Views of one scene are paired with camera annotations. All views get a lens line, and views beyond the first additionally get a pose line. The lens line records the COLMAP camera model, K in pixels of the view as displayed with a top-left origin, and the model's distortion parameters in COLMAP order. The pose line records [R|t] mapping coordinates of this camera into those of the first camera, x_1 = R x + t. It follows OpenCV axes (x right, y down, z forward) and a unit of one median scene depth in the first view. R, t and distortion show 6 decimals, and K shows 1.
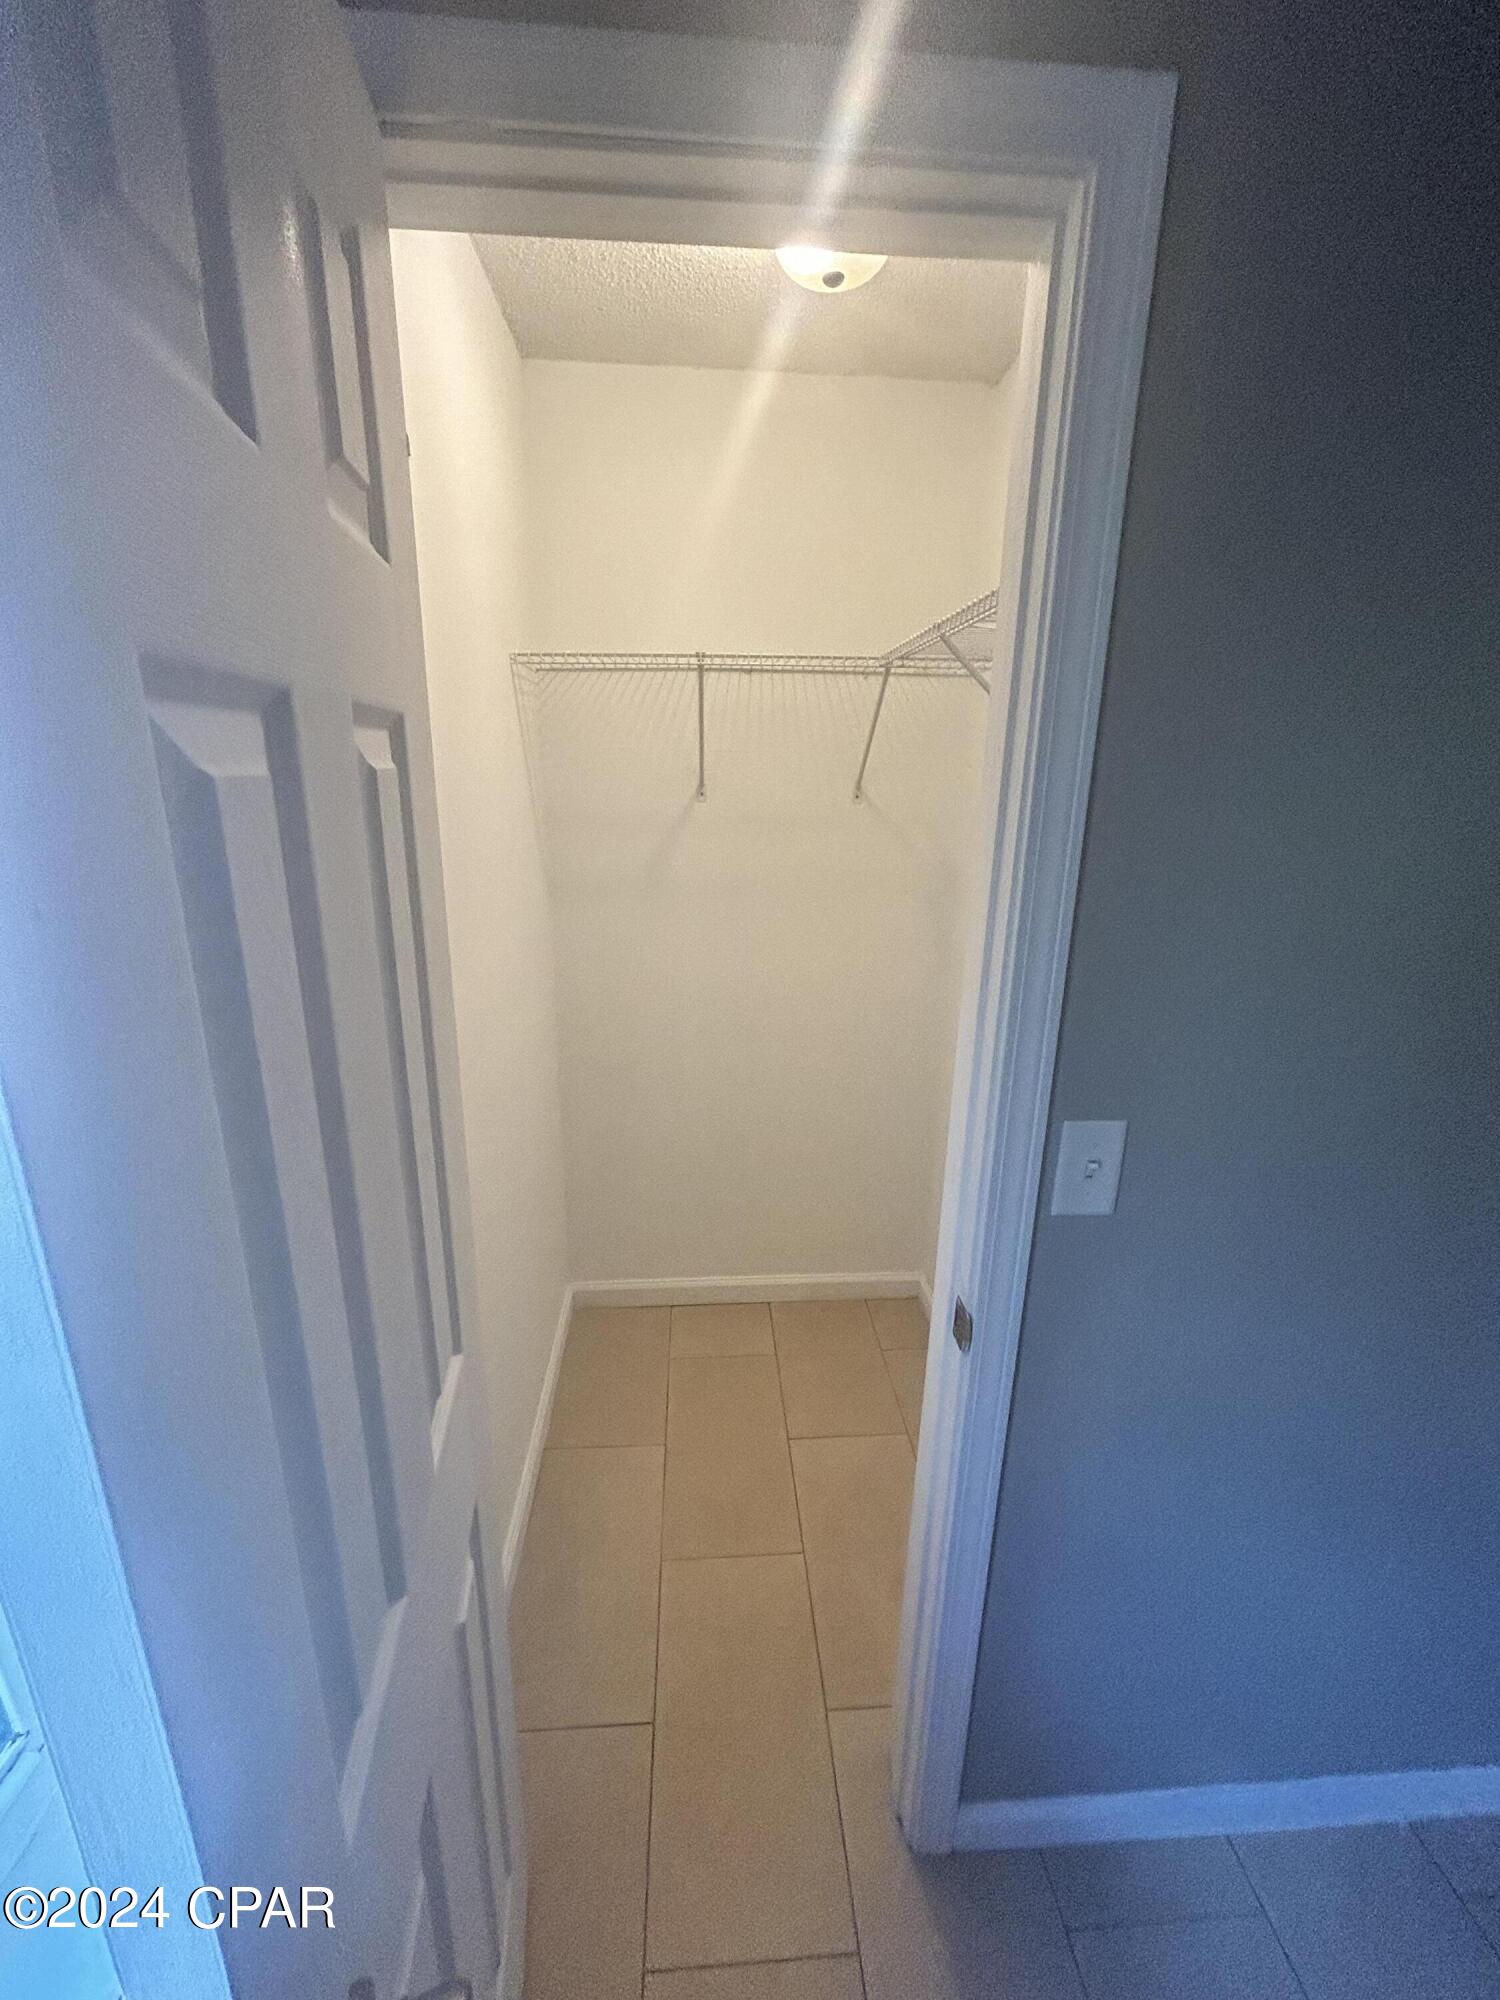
lens RADIAL K [[808.5, 0, 750.6], [0, 808.5, 1013.9], [0, 0, 1]] dist [-0.001540, 0.000394]
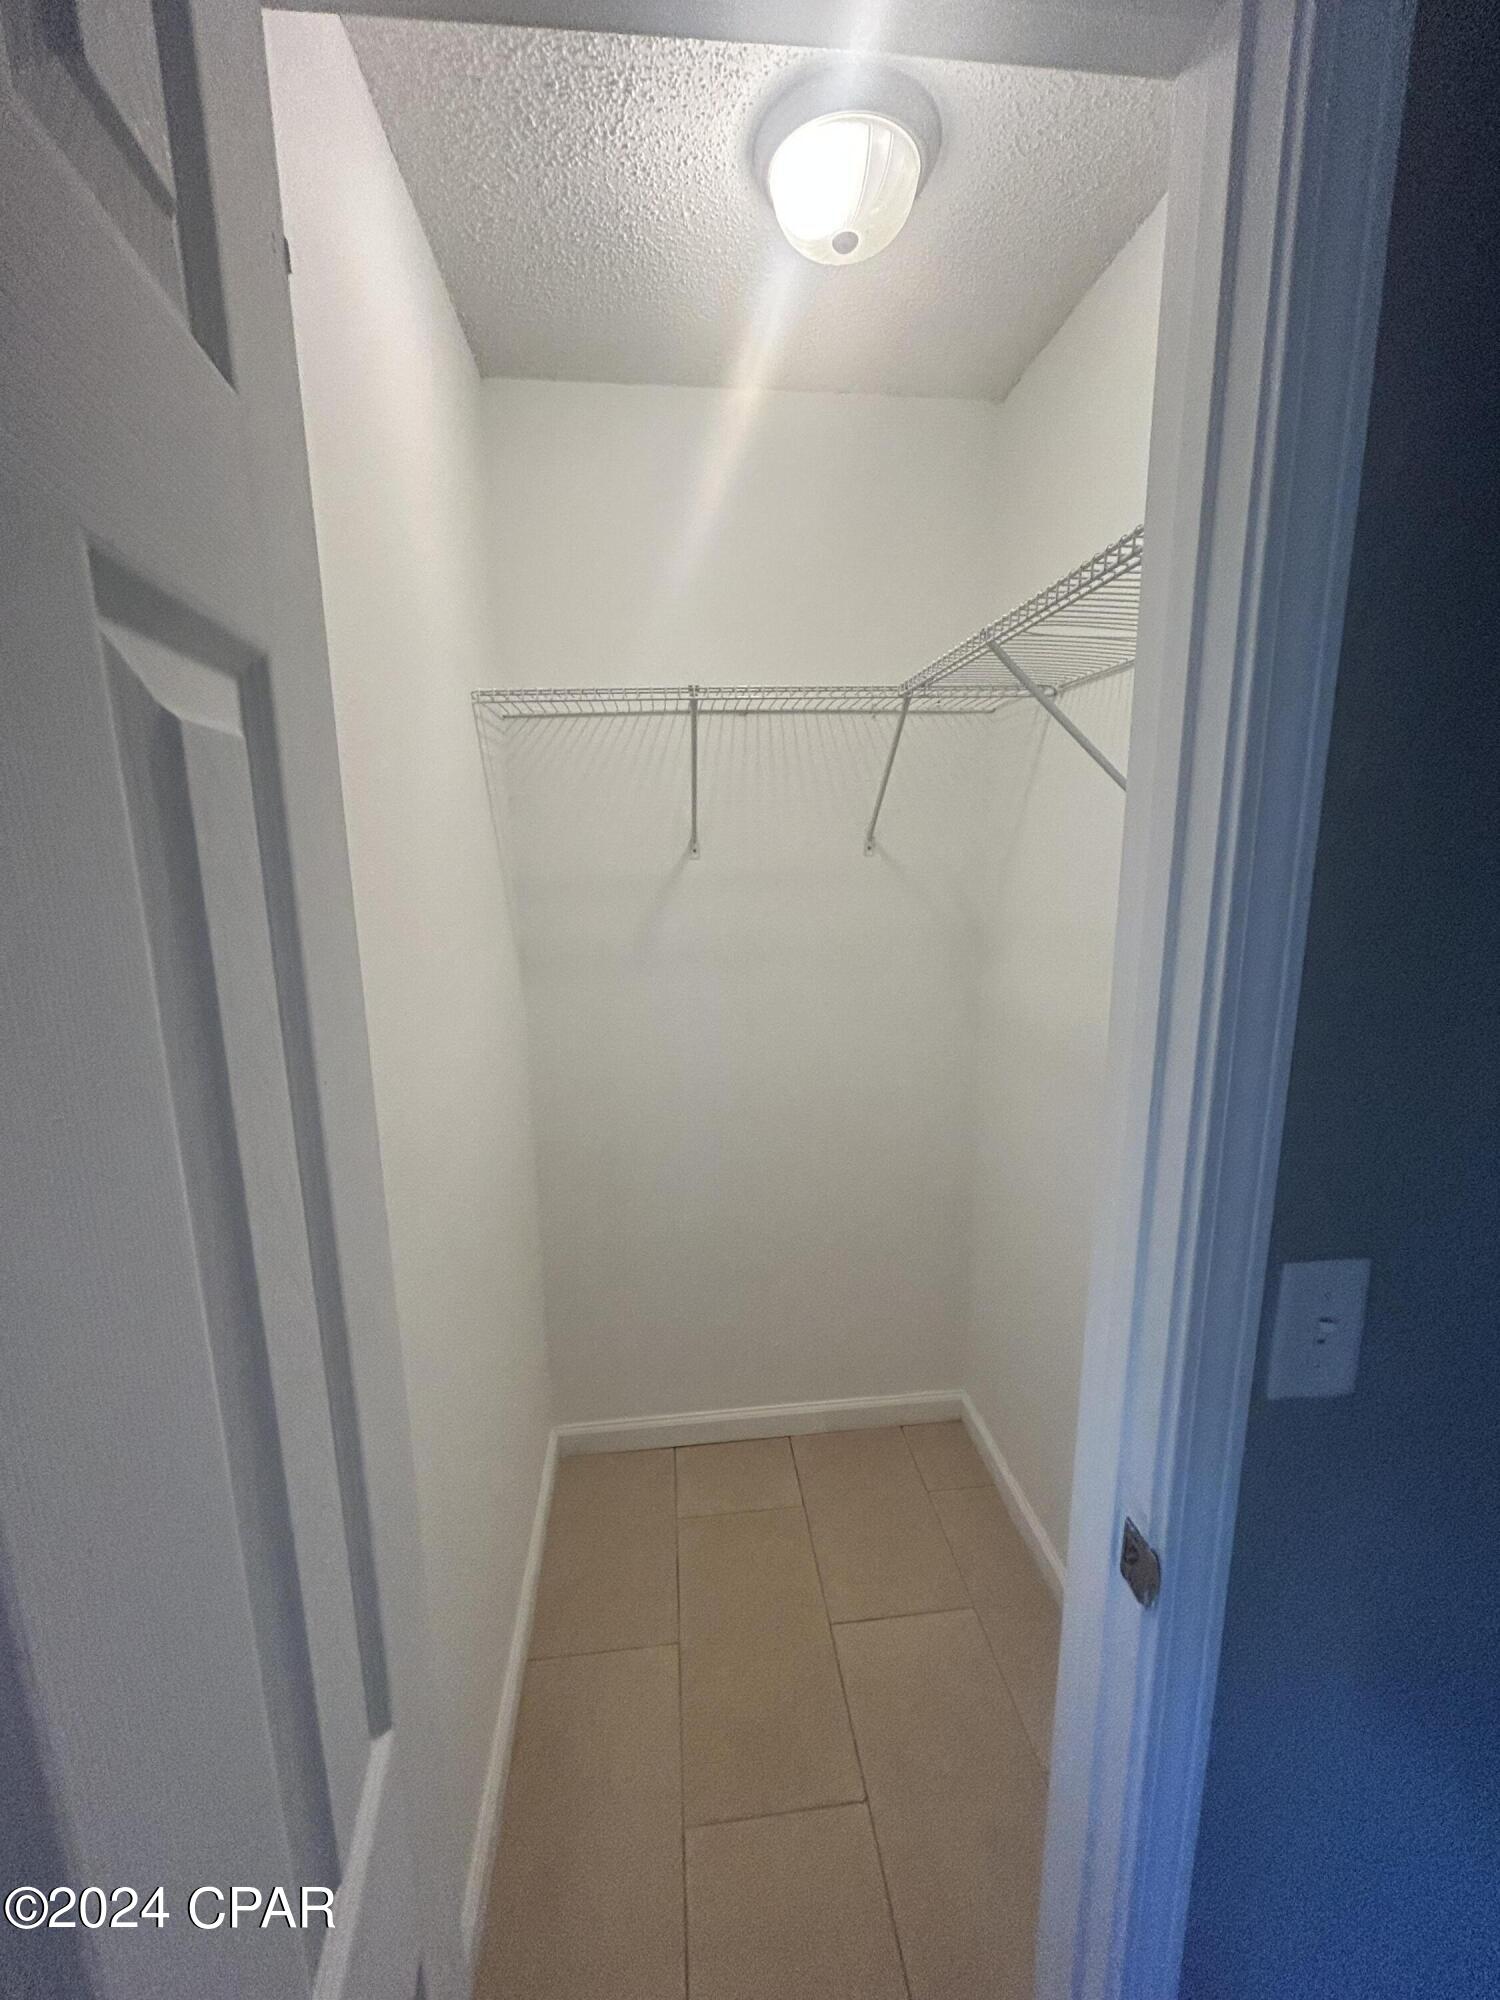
lens RADIAL K [[808.5, 0, 745.9], [0, 808.5, 1016.5], [0, 0, 1]] dist [-0.001540, 0.000394]
pose [[0.998904, -0.037343, 0.028207, -0.039487], [0.039557, 0.995807, -0.082483, -0.018886], [-0.025009, 0.083509, 0.996193, 0.150462]]
